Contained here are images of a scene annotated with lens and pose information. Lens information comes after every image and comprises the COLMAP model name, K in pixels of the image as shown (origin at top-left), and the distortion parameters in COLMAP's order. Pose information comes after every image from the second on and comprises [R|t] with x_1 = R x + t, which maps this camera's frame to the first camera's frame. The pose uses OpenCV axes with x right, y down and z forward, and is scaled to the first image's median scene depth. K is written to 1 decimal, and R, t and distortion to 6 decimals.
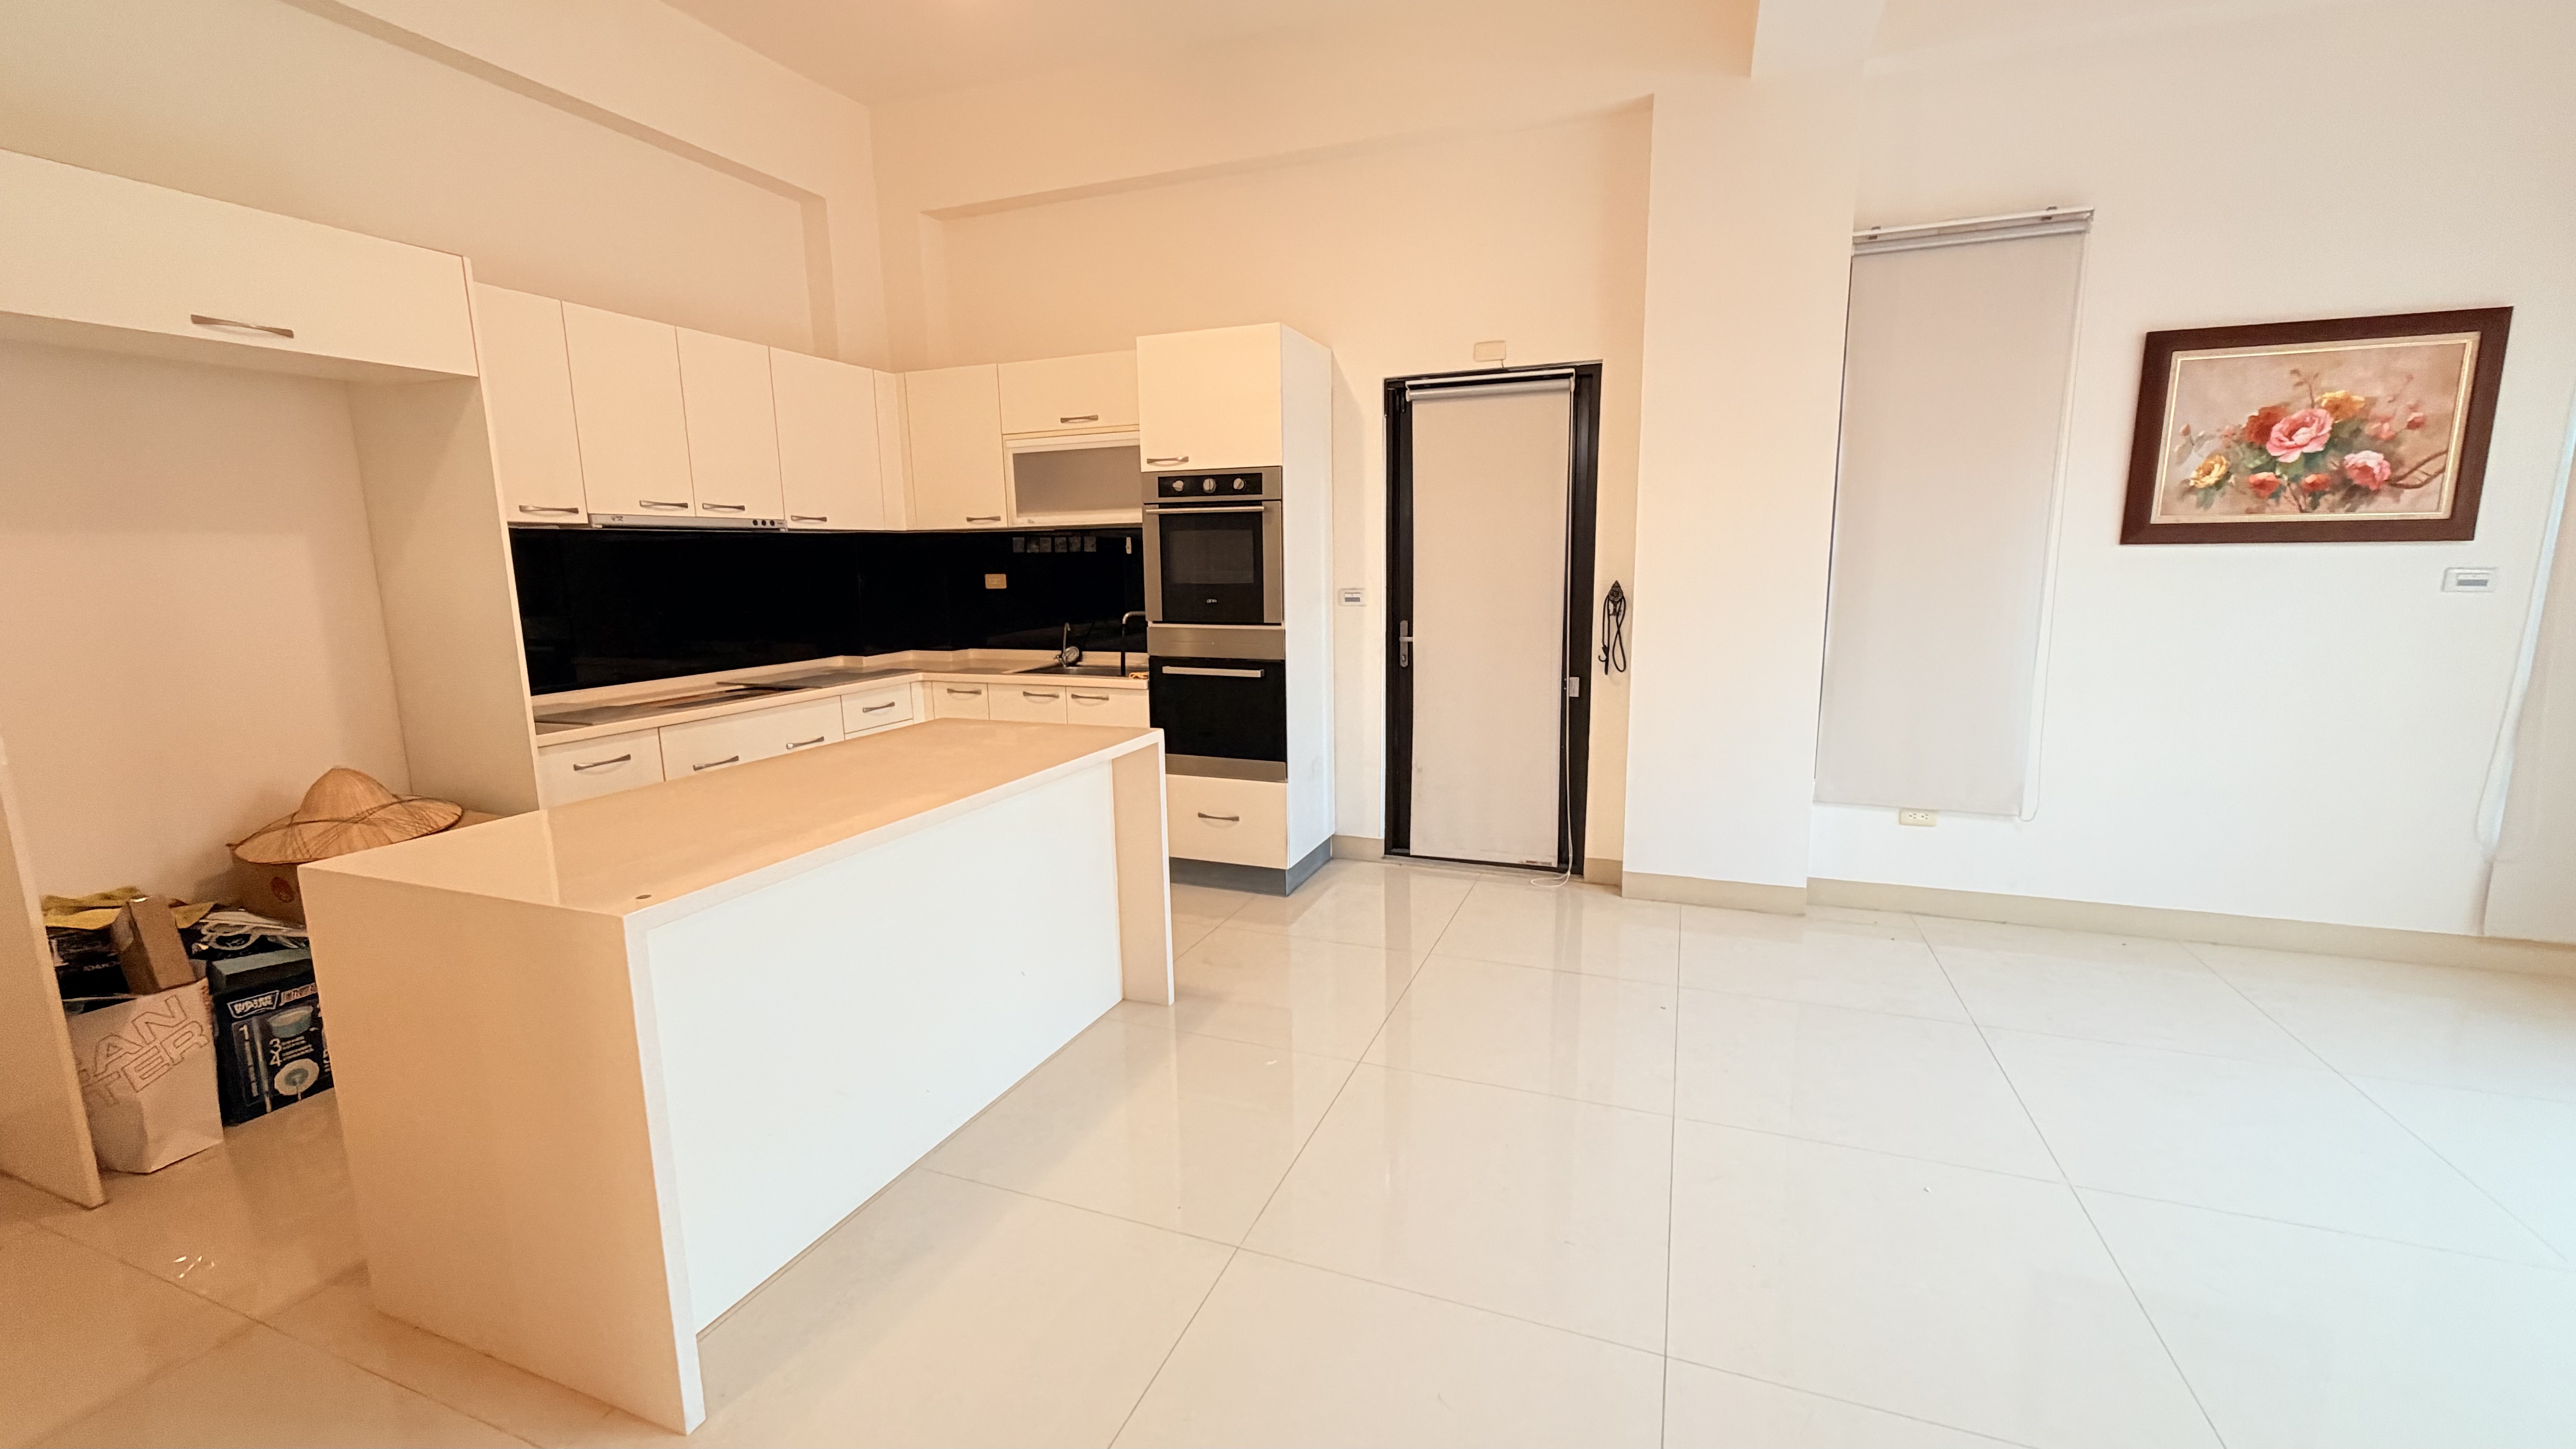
lens RADIAL K [[1017.5, 0, 1292.7], [0, 1017.5, 721.9], [0, 0, 1]] dist [-0.000246, -0.000044]
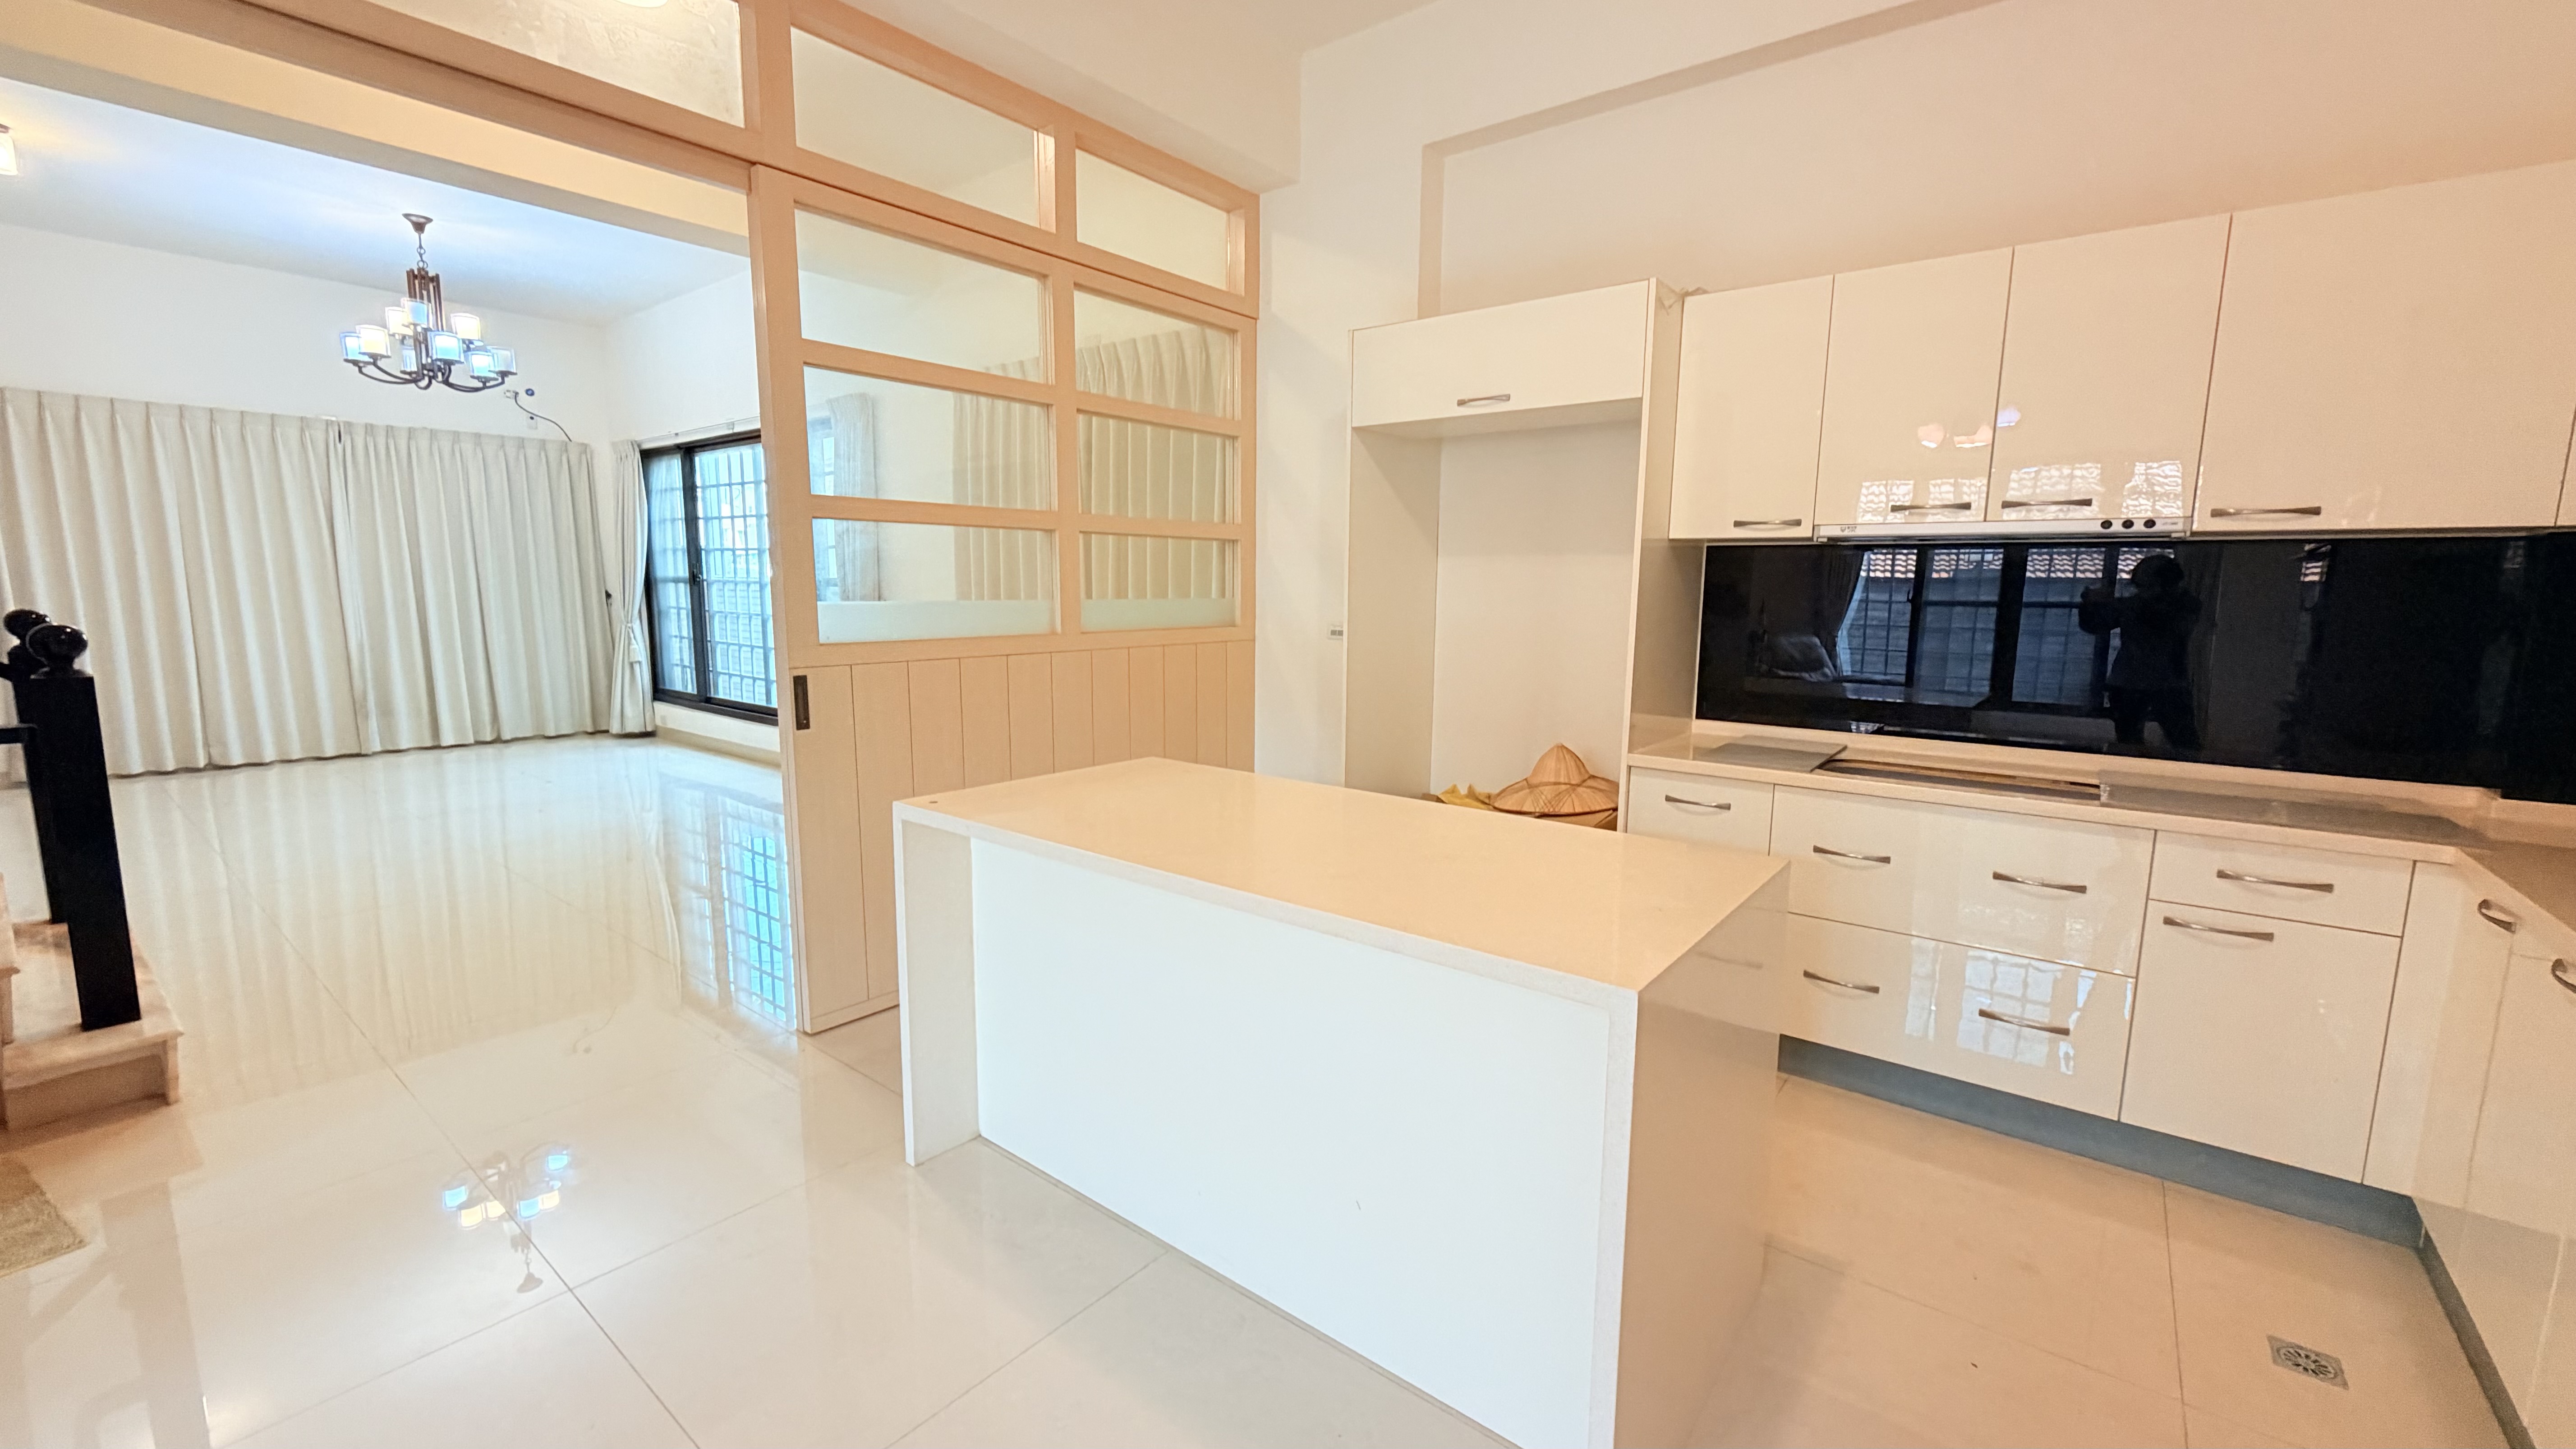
lens RADIAL K [[1027.3, 0, 1291.8], [0, 1027.3, 729.7], [0, 0, 1]] dist [0.001809, 0.000170]
pose [[-0.299823, 0.147323, -0.942551, 0.262745], [-0.162994, 0.965566, 0.202769, -0.140562], [0.939968, 0.214425, -0.265486, 0.840581]]
